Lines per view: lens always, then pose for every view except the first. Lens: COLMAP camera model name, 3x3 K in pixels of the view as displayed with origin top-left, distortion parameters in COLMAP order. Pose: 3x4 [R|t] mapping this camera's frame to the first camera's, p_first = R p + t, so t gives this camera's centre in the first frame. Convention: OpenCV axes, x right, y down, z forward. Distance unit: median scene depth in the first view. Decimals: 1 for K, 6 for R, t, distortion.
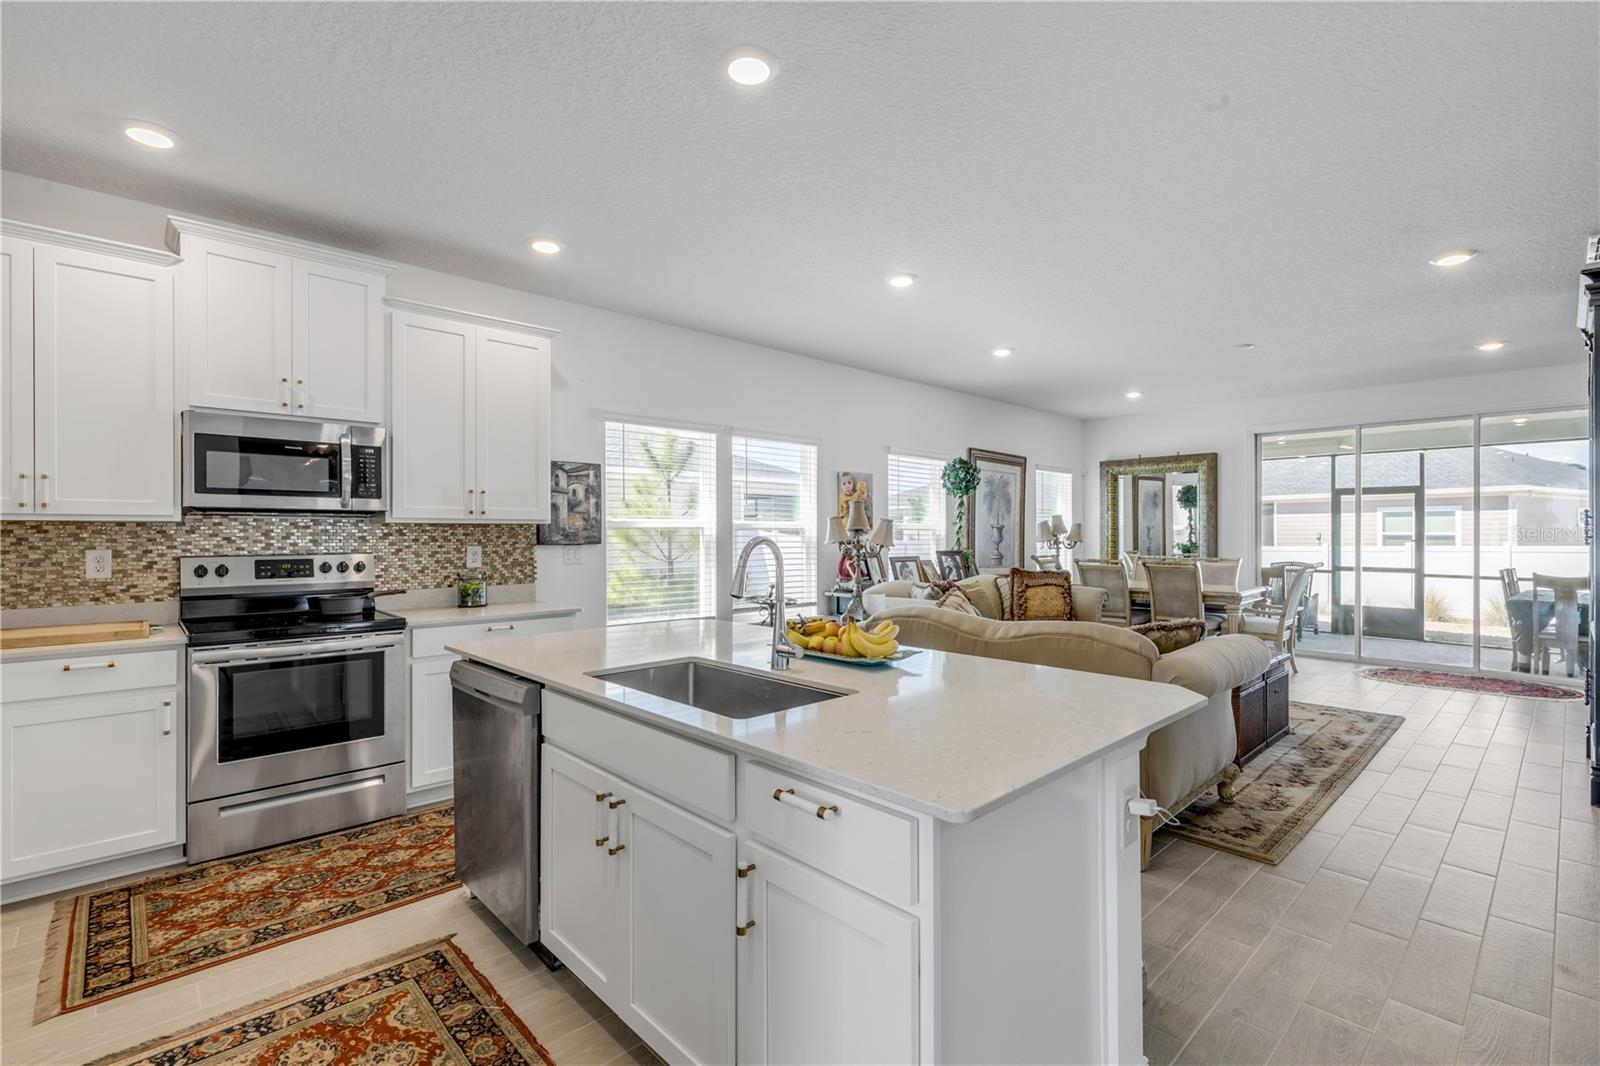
lens RADIAL K [[722.1, 0, 794.1], [0, 722.1, 537.4], [0, 0, 1]] dist [0.004521, -0.000292]
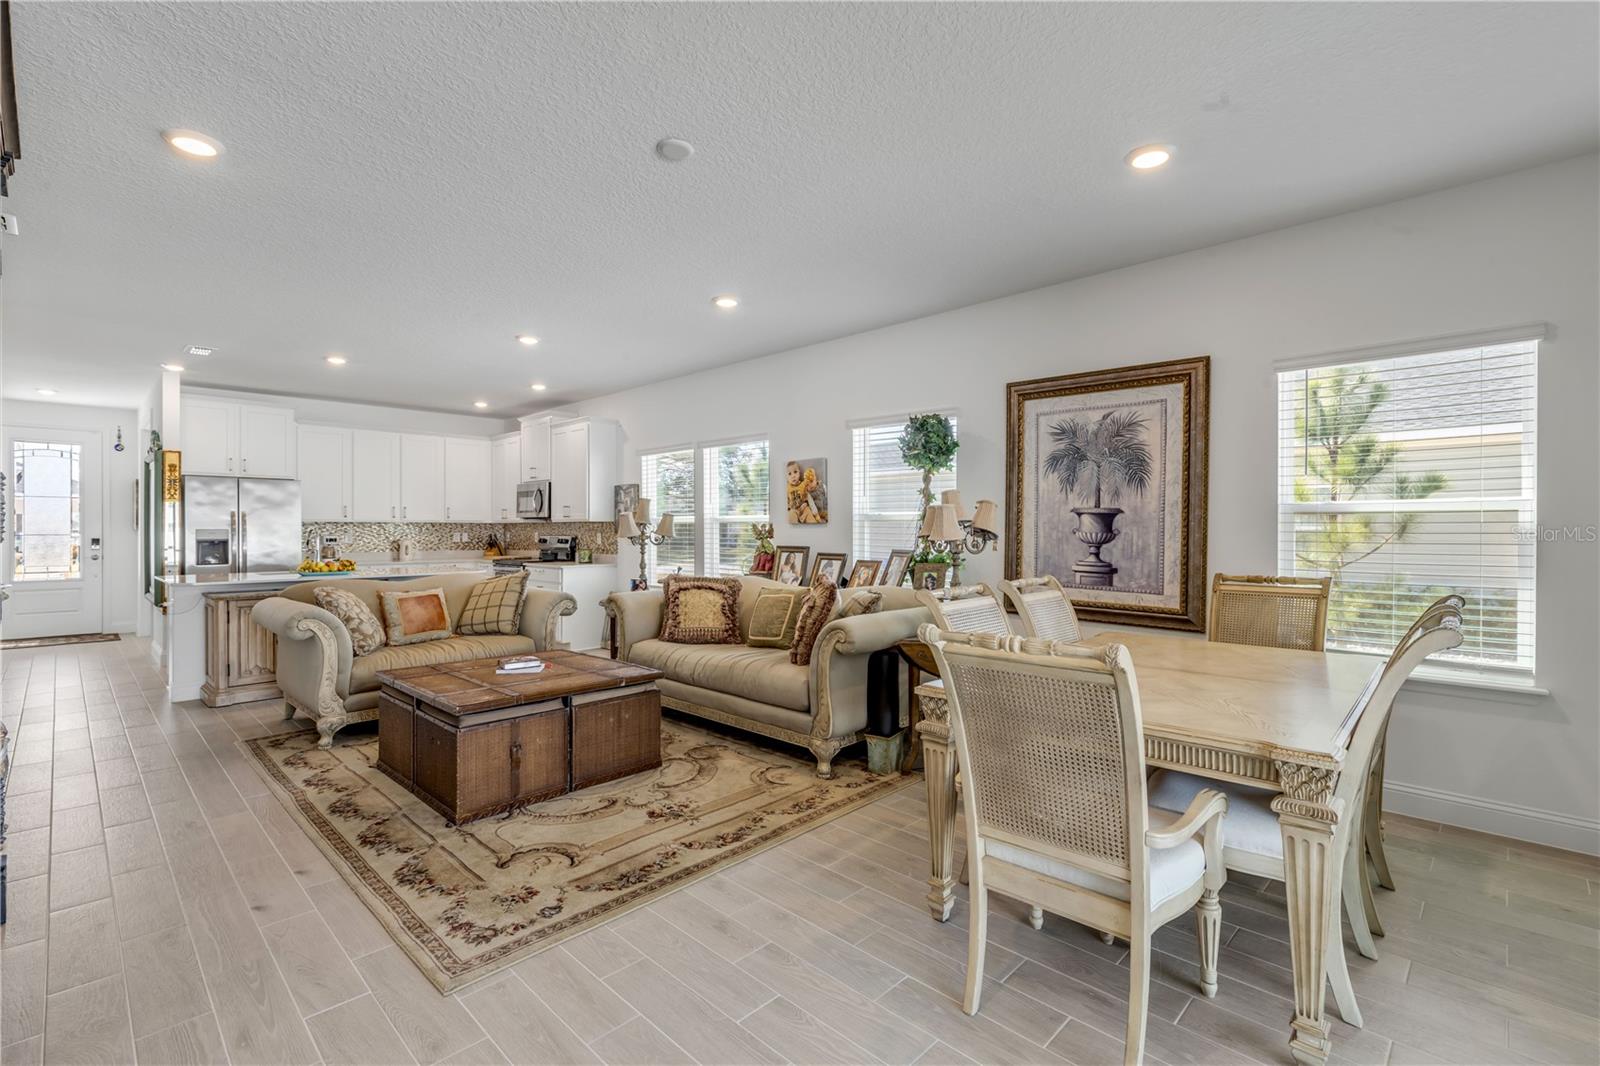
lens RADIAL K [[722.1, 0, 798.3], [0, 722.1, 536.7], [0, 0, 1]] dist [0.004521, -0.000292]
pose [[0.047305, 0.010725, -0.998823, 1.485090], [-0.006097, 0.999927, 0.010448, -0.002039], [0.998862, 0.005596, 0.047367, 1.402640]]
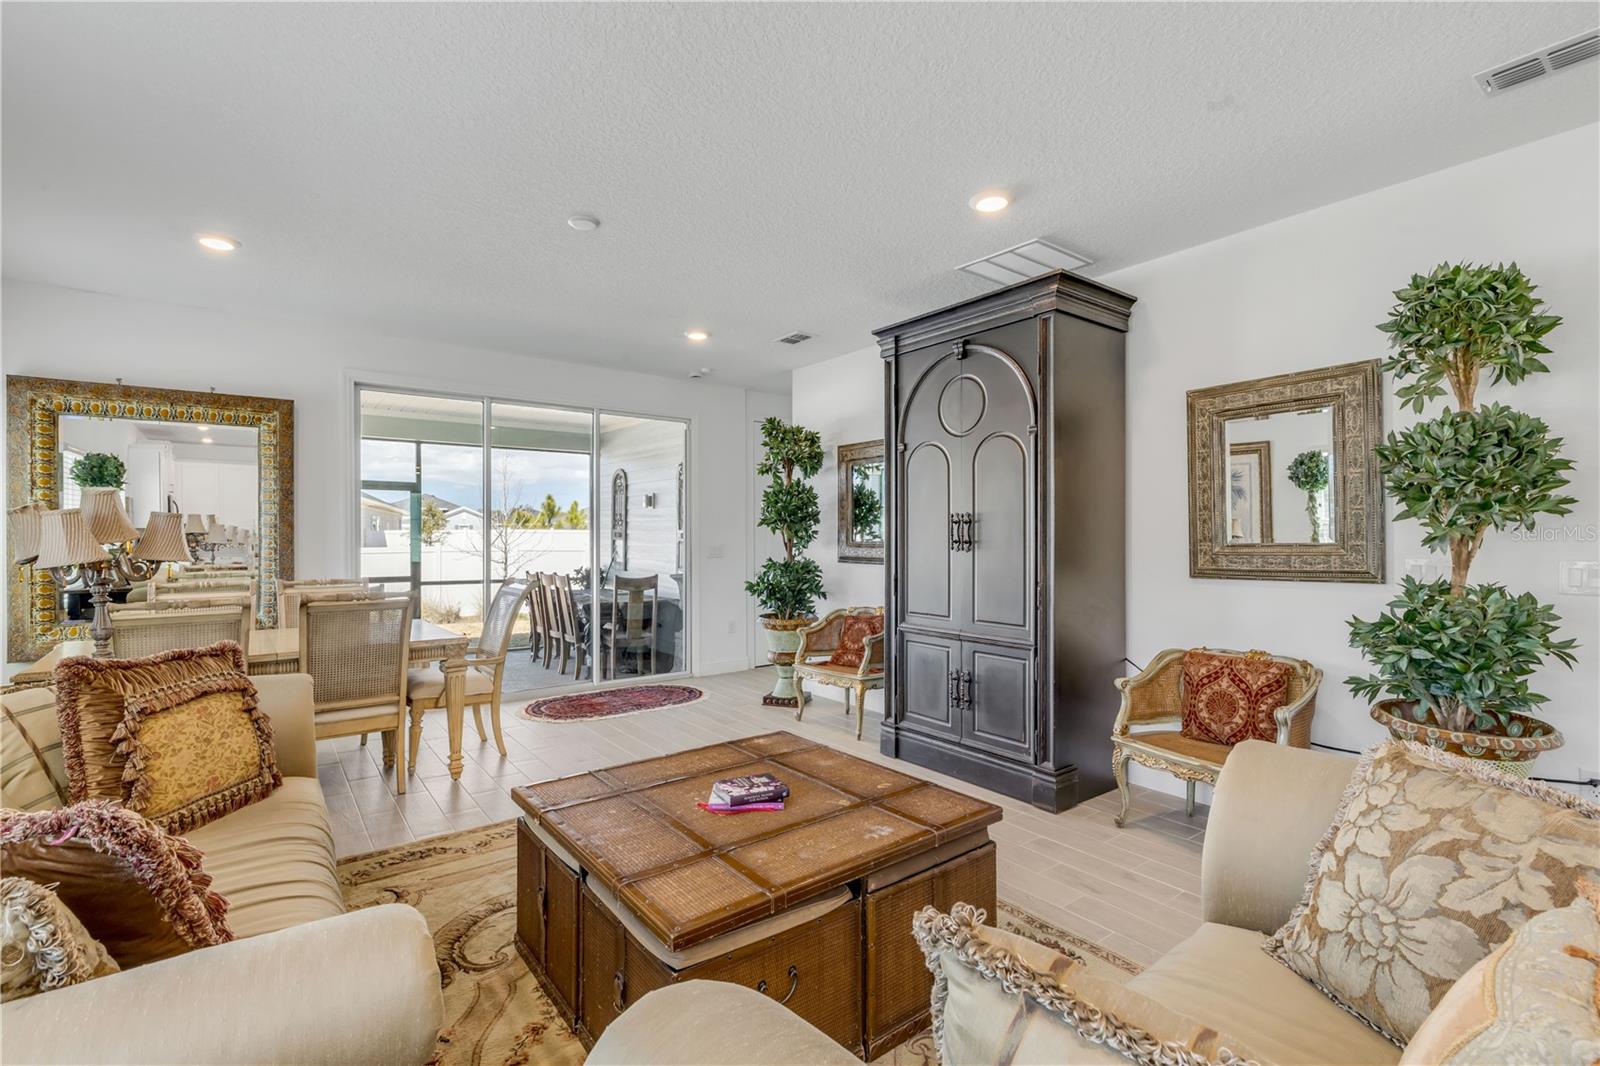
lens RADIAL K [[722.1, 0, 798.0], [0, 722.1, 532.2], [0, 0, 1]] dist [0.004521, -0.000292]
pose [[0.101846, 0.003213, 0.994795, 0.067323], [0.004887, 0.999981, -0.003730, -0.010730], [-0.994788, 0.005242, 0.101829, 1.009629]]
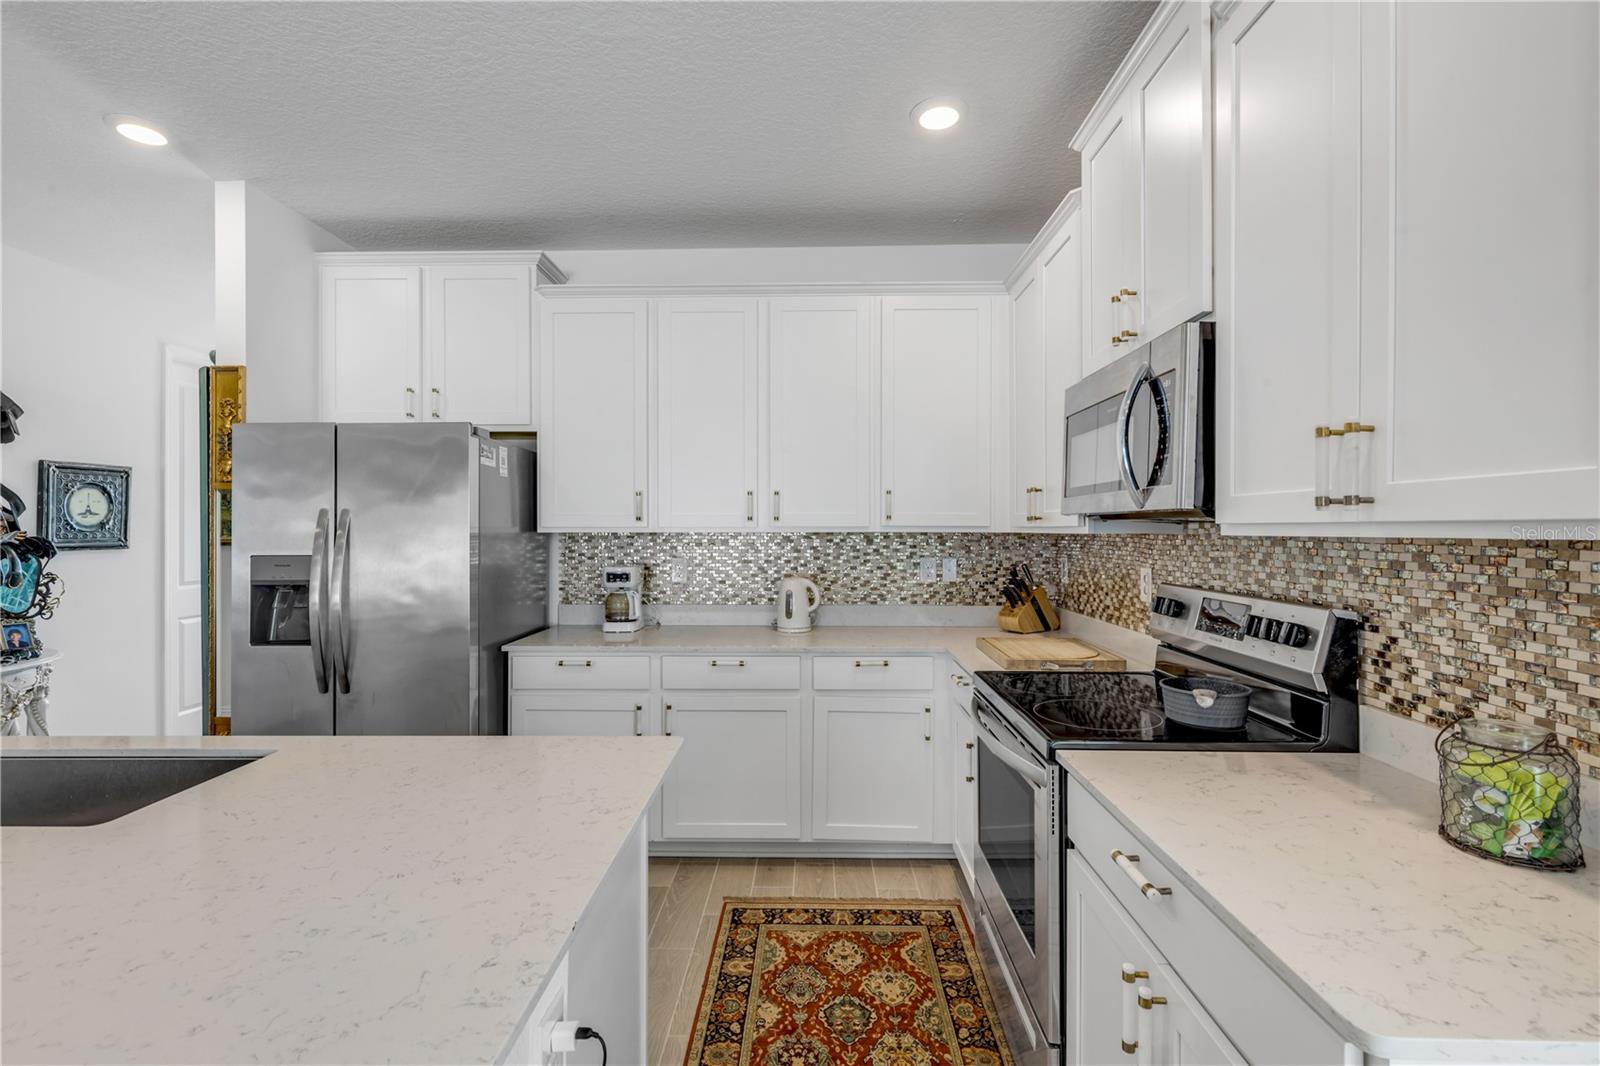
lens RADIAL K [[722.1, 0, 798.4], [0, 722.1, 527.1], [0, 0, 1]] dist [0.004521, -0.000292]
pose [[-0.698467, -0.000252, -0.715642, -0.066281], [-0.002320, 0.999995, 0.001912, -0.021700], [0.715638, 0.002996, -0.698465, 0.939319]]
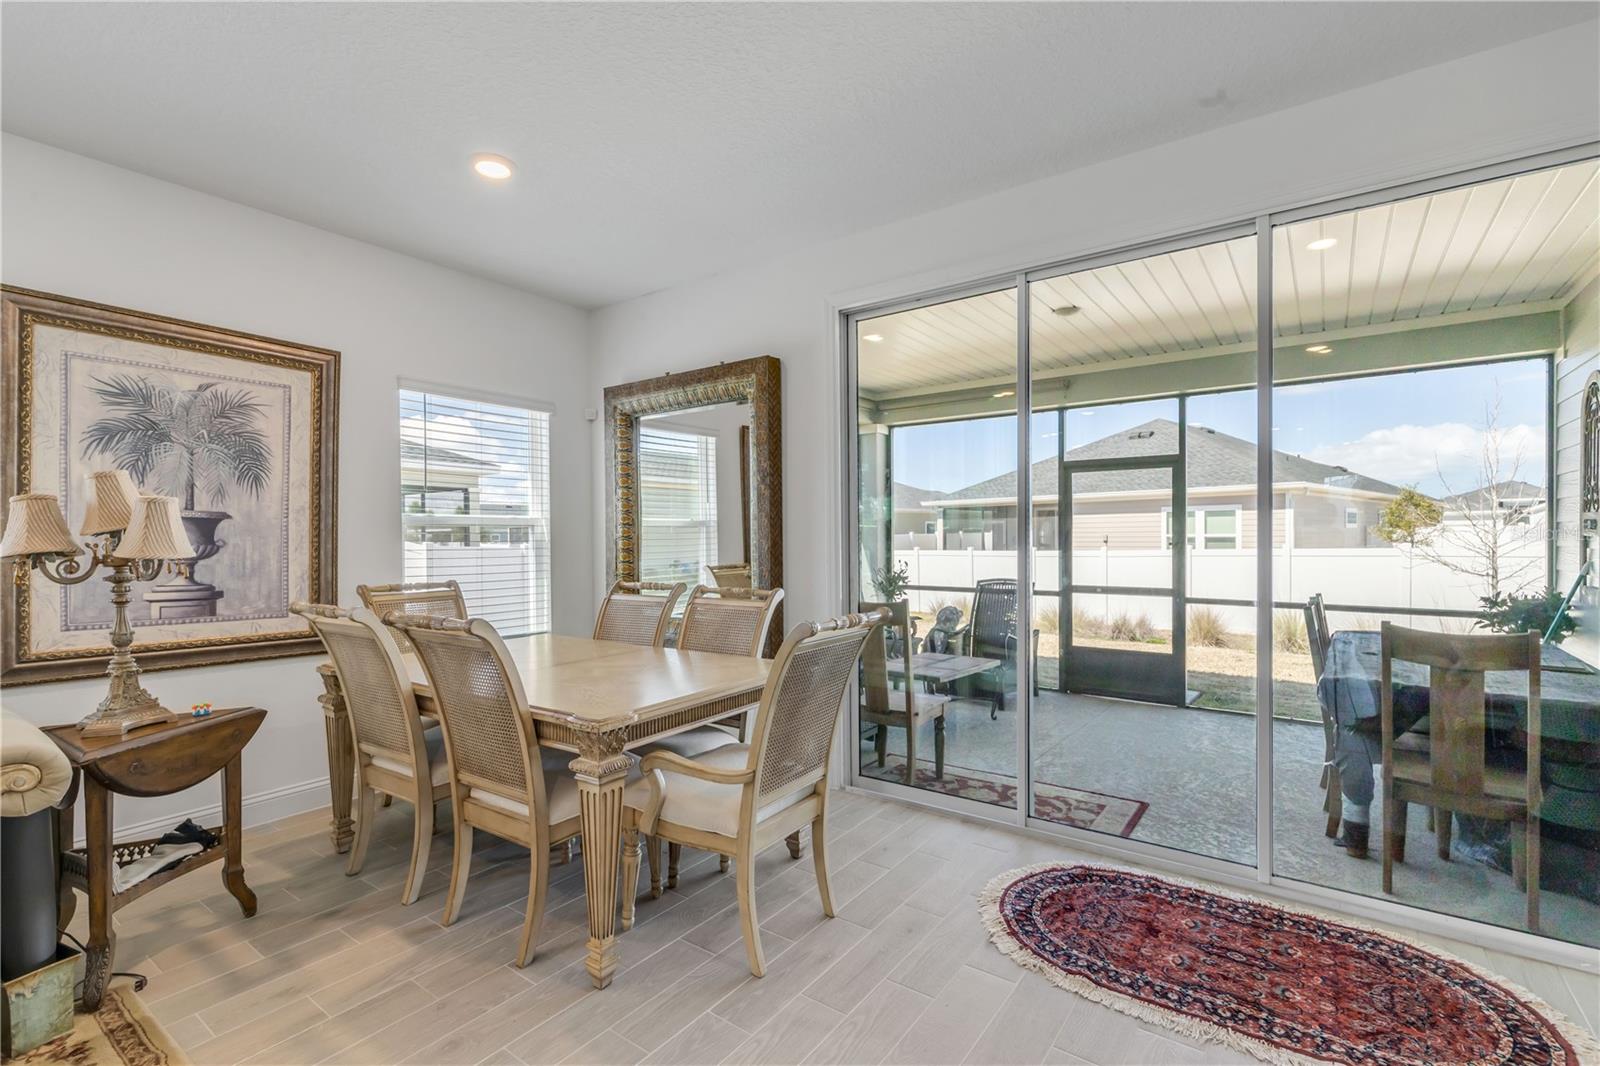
lens RADIAL K [[722.1, 0, 795.3], [0, 722.1, 544.2], [0, 0, 1]] dist [0.004521, -0.000292]
pose [[0.982097, -0.008014, 0.188204, 0.974464], [0.007980, 0.999968, 0.000935, 0.004032], [-0.188205, 0.000584, 0.982130, 1.042898]]
